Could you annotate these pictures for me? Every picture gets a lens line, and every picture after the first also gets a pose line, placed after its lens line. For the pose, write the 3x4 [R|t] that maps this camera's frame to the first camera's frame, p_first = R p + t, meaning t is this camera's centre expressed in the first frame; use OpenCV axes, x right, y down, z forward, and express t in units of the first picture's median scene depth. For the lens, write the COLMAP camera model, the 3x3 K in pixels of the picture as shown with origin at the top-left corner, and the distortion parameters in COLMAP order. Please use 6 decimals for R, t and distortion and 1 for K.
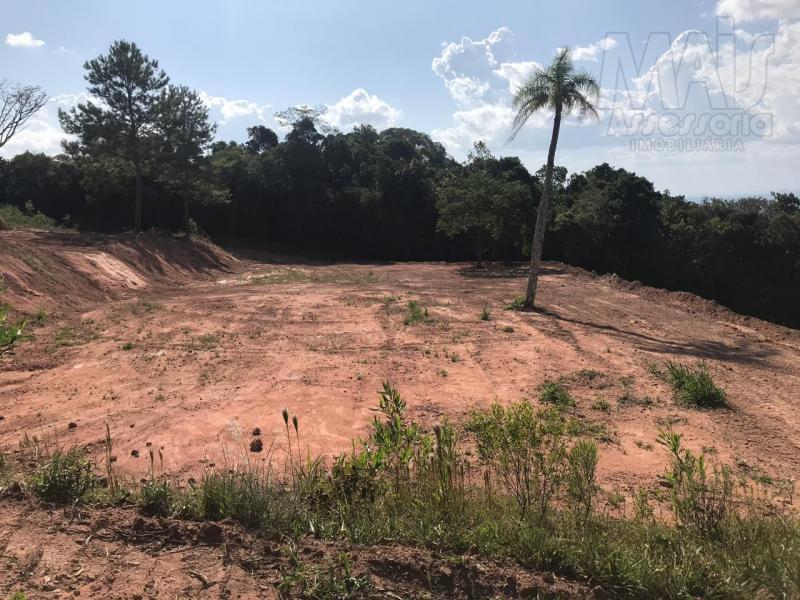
lens RADIAL K [[665.4, 0, 401.0], [0, 665.4, 301.8], [0, 0, 1]] dist [0.057532, -0.069935]
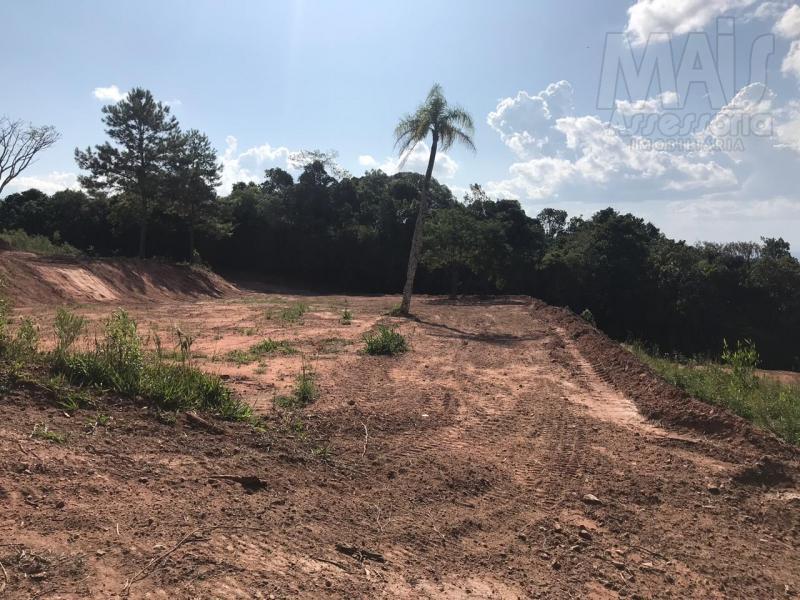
lens RADIAL K [[665.4, 0, 400.1], [0, 665.4, 297.3], [0, 0, 1]] dist [0.057532, -0.069935]
pose [[0.996073, 0.026586, -0.084455, 0.095735], [-0.033200, 0.996409, -0.077896, 0.022731], [0.082081, 0.080394, 0.993378, -0.033693]]
